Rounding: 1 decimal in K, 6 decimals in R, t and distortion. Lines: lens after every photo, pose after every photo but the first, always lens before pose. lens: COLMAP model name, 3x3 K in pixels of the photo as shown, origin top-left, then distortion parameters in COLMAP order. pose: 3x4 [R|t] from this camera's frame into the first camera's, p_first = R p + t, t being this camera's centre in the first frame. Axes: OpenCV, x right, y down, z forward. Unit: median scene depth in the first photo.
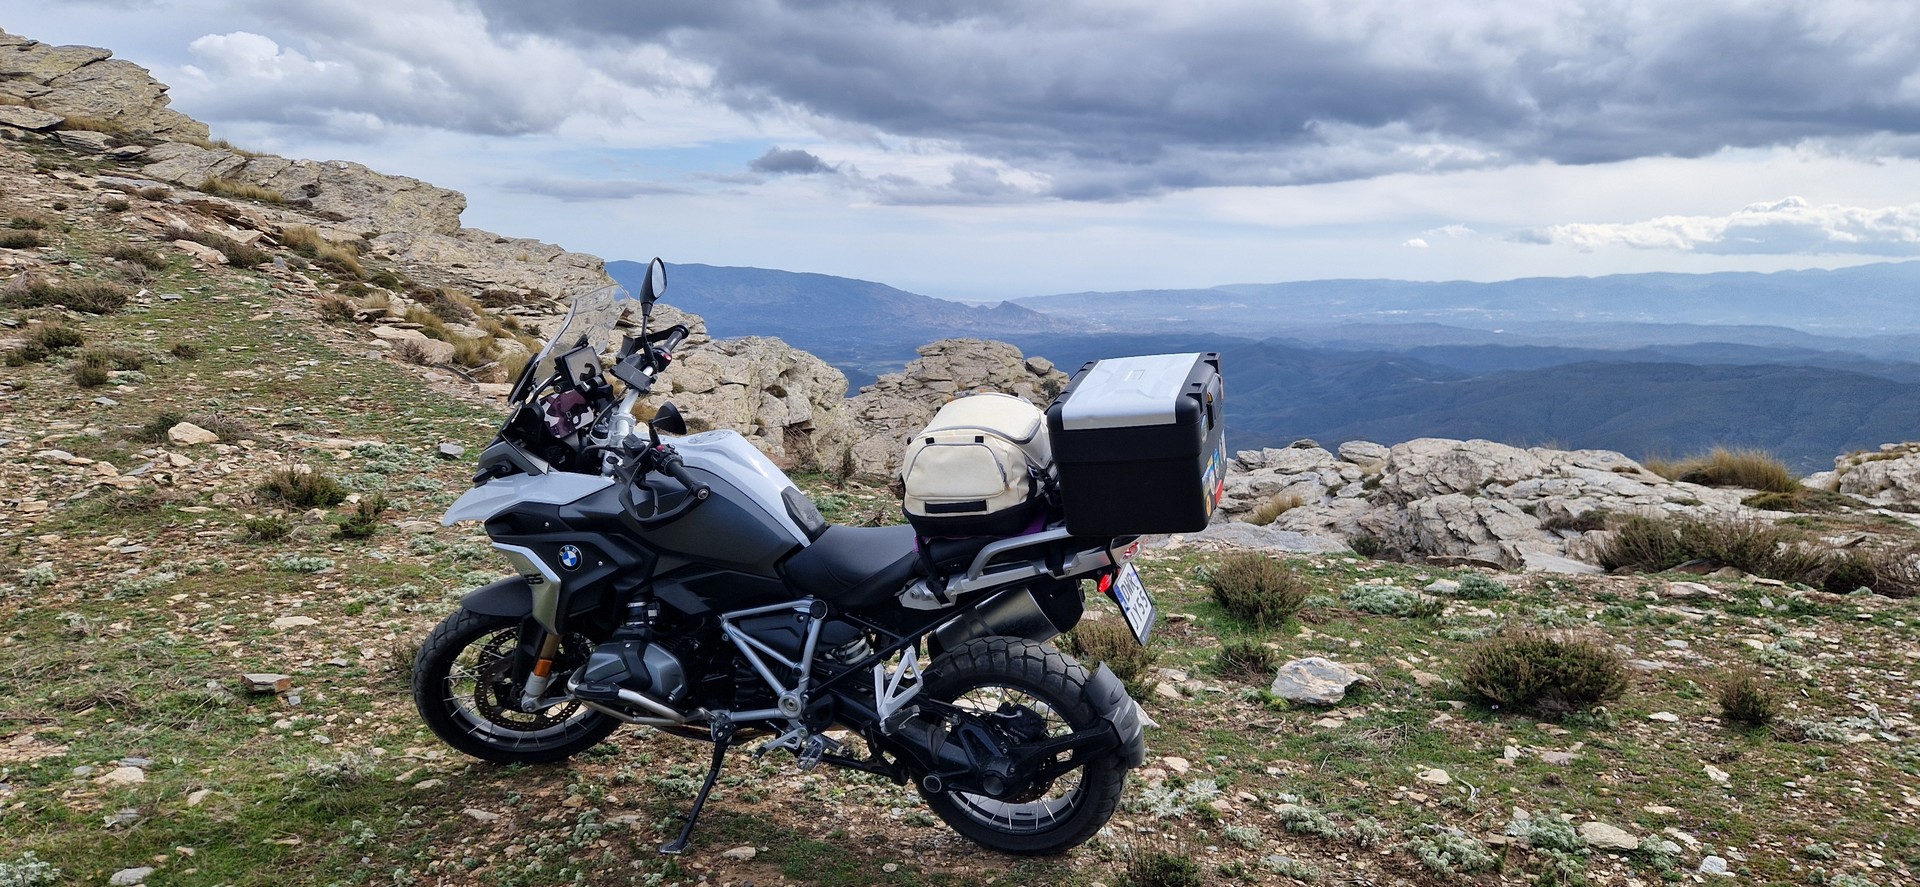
lens RADIAL K [[1275.4, 0, 983.8], [0, 1275.4, 441.0], [0, 0, 1]] dist [0.099572, -0.099488]
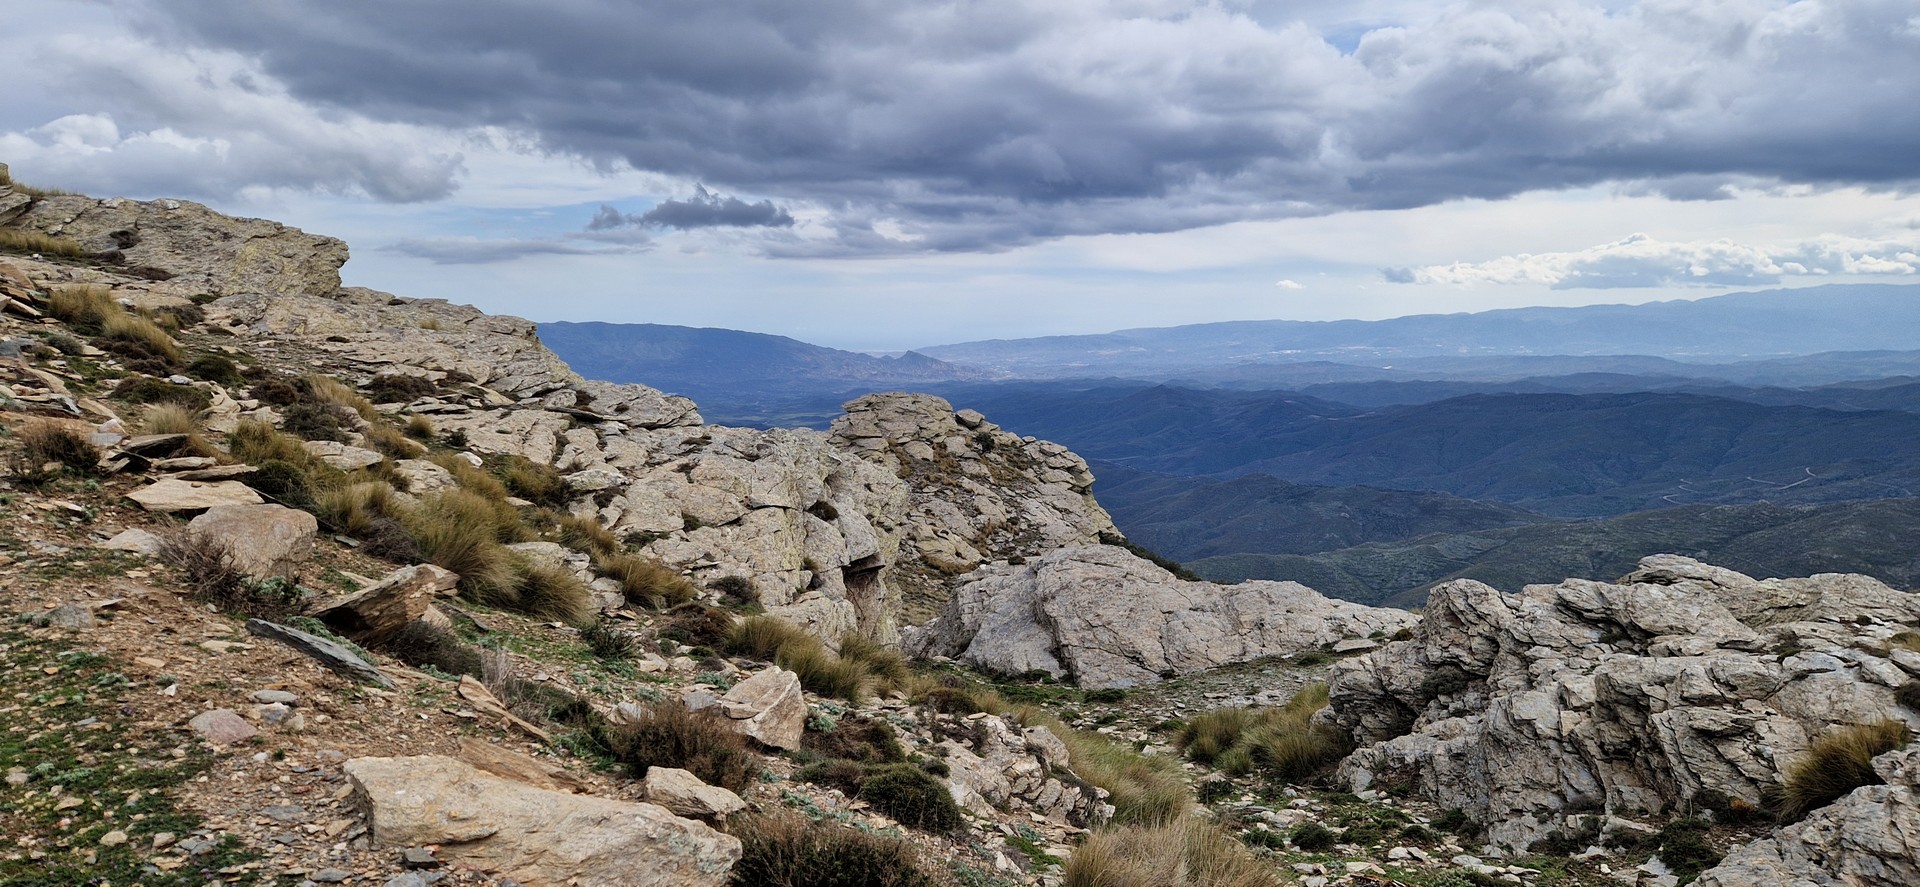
lens RADIAL K [[1269.8, 0, 976.4], [0, 1269.8, 448.6], [0, 0, 1]] dist [0.093416, -0.093977]
pose [[0.997214, -0.032763, 0.067011, -0.116516], [0.034879, 0.998921, -0.030659, -0.044994], [-0.065935, 0.032911, 0.997281, 0.299710]]
